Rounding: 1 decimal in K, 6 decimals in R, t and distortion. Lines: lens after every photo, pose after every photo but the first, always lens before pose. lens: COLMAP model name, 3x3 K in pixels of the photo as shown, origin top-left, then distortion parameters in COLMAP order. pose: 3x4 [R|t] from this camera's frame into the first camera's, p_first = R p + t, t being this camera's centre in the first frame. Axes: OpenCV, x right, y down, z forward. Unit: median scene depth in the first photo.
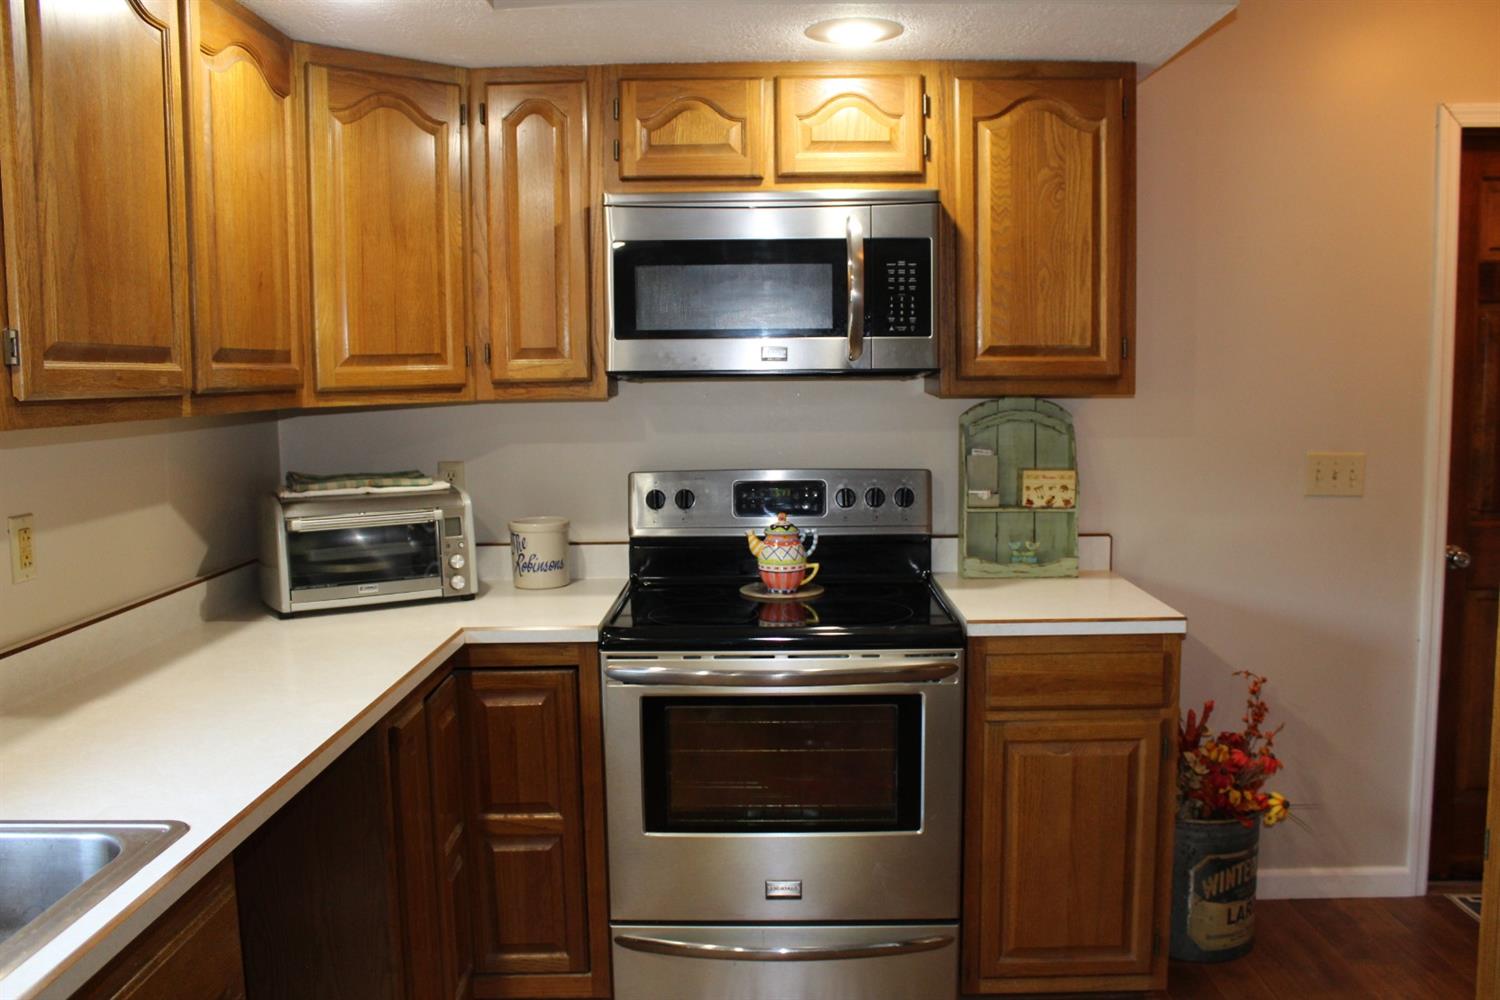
lens RADIAL K [[1249.8, 0, 750.0], [0, 1249.8, 500.0], [0, 0, 1]] dist [-0.175977, 0.157832]
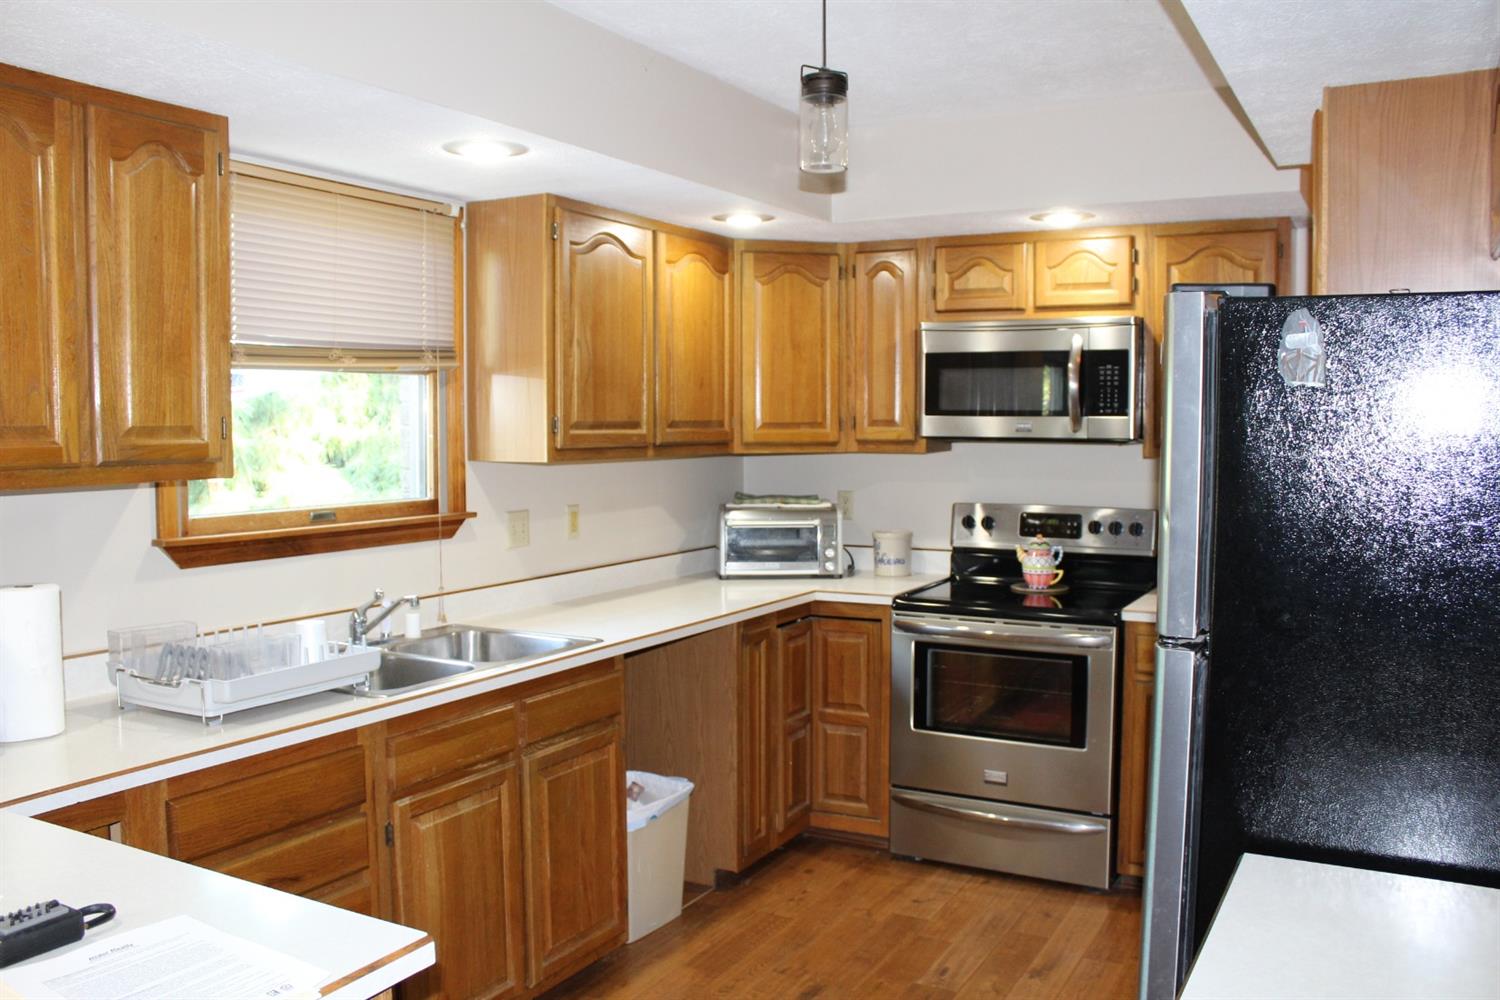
lens RADIAL K [[1249.8, 0, 750.0], [0, 1249.8, 500.0], [0, 0, 1]] dist [-0.175977, 0.157832]
pose [[0.880127, 0.042451, -0.472836, 0.436163], [-0.058795, 0.998073, -0.019834, 0.020085], [0.471083, 0.045257, 0.880927, -0.469045]]
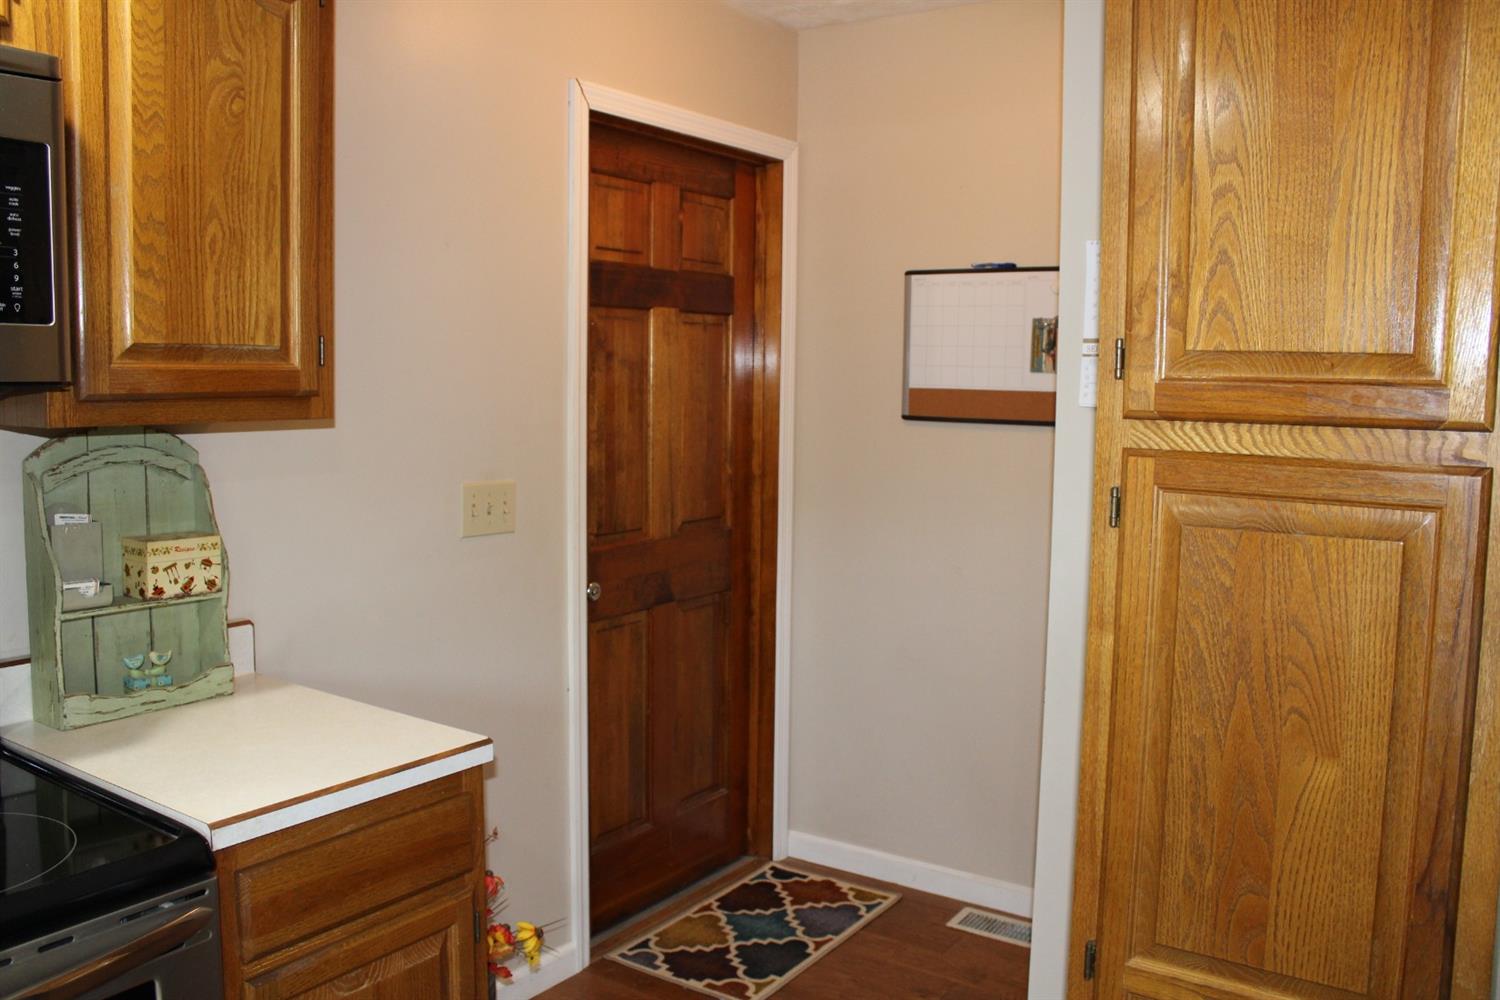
lens RADIAL K [[1249.8, 0, 750.0], [0, 1249.8, 500.0], [0, 0, 1]] dist [-0.175977, 0.157832]
pose [[0.557842, -0.066092, 0.827311, -0.125115], [0.066118, 0.997195, 0.035081, -0.051139], [-0.827309, 0.035130, 0.560647, 0.441918]]
